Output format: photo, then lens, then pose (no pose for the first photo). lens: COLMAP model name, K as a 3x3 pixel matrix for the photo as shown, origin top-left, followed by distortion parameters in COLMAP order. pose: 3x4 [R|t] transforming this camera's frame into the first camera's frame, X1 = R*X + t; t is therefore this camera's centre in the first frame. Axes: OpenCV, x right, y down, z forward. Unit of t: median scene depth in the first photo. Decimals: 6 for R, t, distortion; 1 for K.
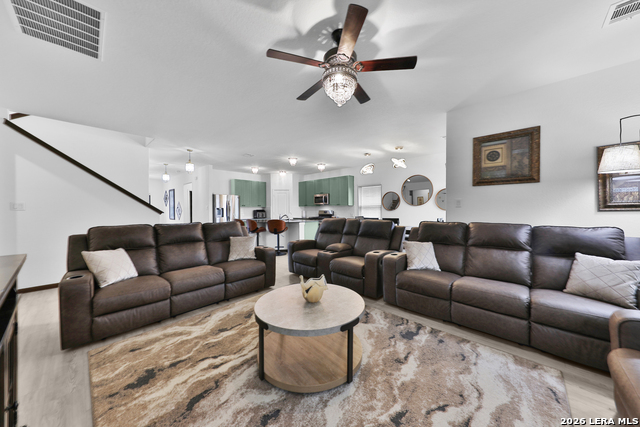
lens RADIAL K [[216.9, 0, 321.0], [0, 216.9, 215.7], [0, 0, 1]] dist [0.000979, 0.000030]
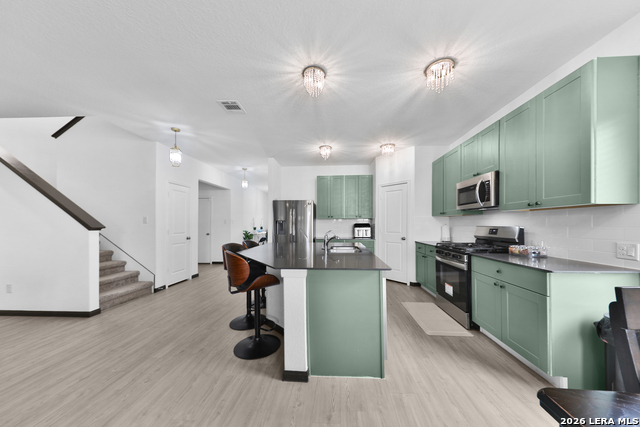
lens RADIAL K [[219.1, 0, 323.3], [0, 219.1, 222.9], [0, 0, 1]] dist [0.000554, 0.000014]
pose [[0.640463, 0.000748, -0.767989, 0.113912], [-0.023290, 0.999558, -0.018449, -0.018541], [0.767636, 0.029703, 0.640198, 0.616560]]
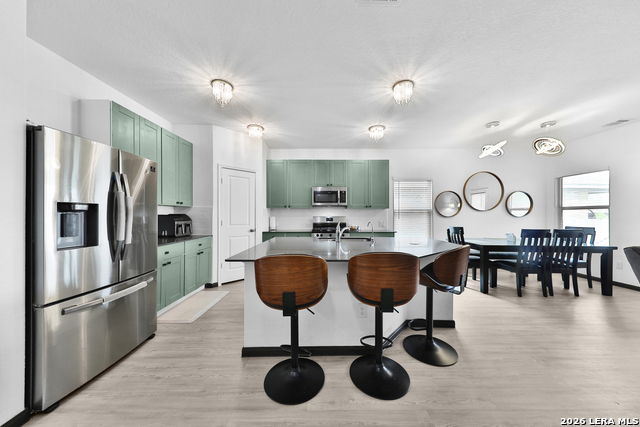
lens RADIAL K [[216.9, 0, 321.0], [0, 216.9, 215.7], [0, 0, 1]] dist [0.000979, 0.000030]
pose [[0.730958, 0.007658, 0.682380, -0.395987], [0.014336, 0.999544, -0.026574, -0.012578], [-0.682272, 0.029207, 0.730515, 0.632532]]
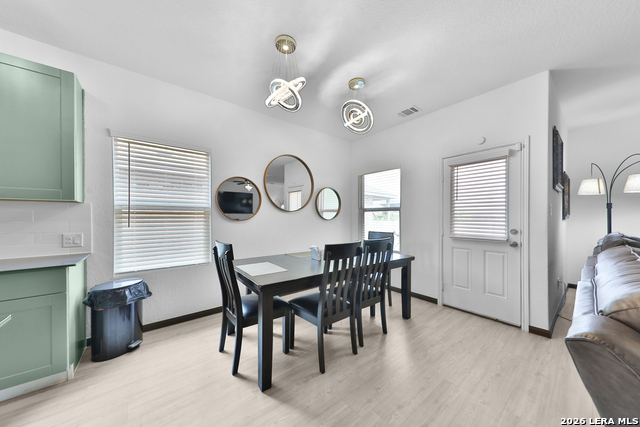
lens RADIAL K [[216.9, 0, 321.0], [0, 216.9, 215.7], [0, 0, 1]] dist [0.000979, 0.000030]
pose [[0.138243, 0.013523, 0.990306, -0.067194], [0.029075, 0.999420, -0.017706, -0.018048], [-0.989971, 0.031241, 0.137770, 0.646905]]
